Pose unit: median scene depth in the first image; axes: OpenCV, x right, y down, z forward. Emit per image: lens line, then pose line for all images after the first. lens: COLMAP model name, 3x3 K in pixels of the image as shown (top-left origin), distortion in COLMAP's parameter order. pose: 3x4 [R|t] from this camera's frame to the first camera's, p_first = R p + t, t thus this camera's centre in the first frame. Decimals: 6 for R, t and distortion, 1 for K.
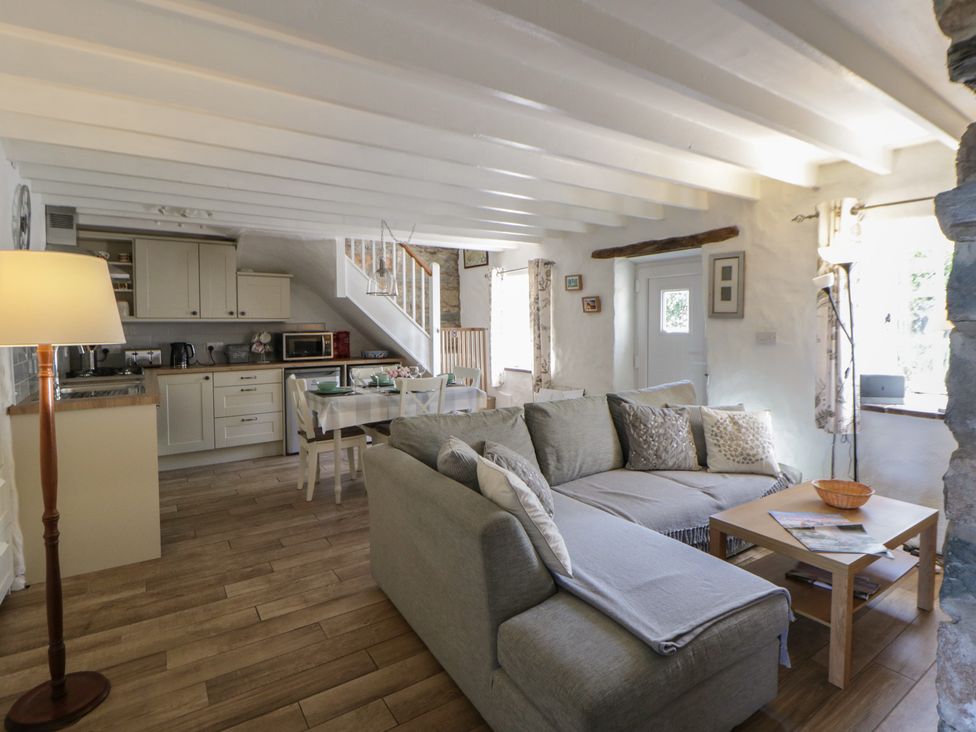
lens RADIAL K [[523.3, 0, 506.7], [0, 523.3, 343.7], [0, 0, 1]] dist [0.012278, -0.020723]
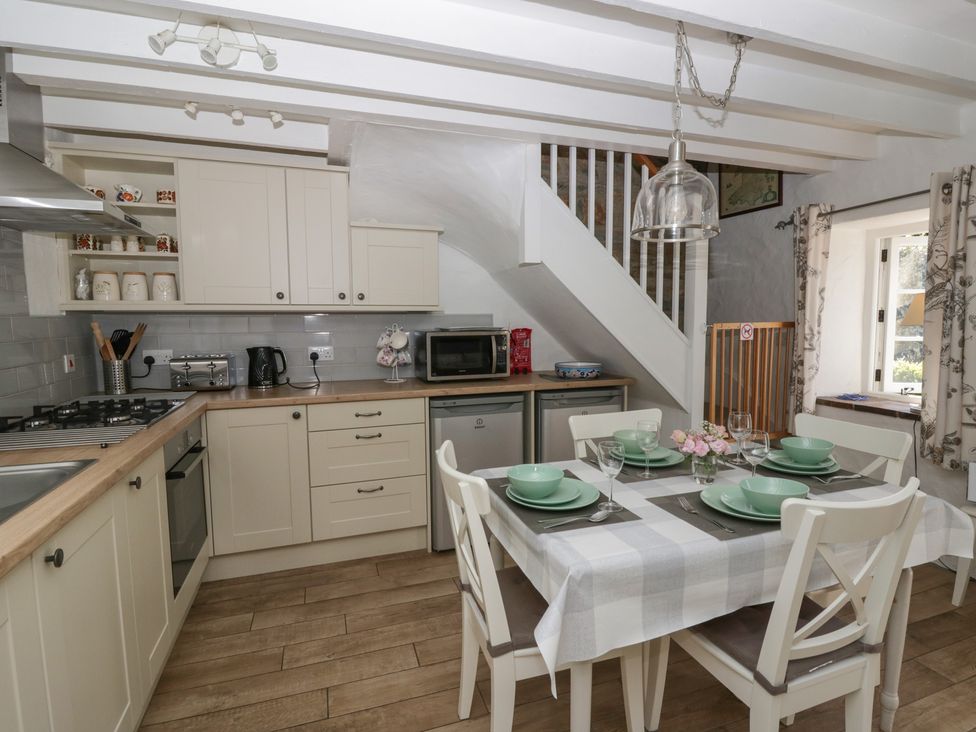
lens RADIAL K [[514.4, 0, 497.8], [0, 514.4, 361.2], [0, 0, 1]] dist [0.001985, -0.014430]
pose [[0.964082, 0.022438, -0.264657, -0.230818], [-0.009758, 0.998745, 0.049130, -0.018590], [0.265427, -0.044782, 0.963090, 0.544693]]
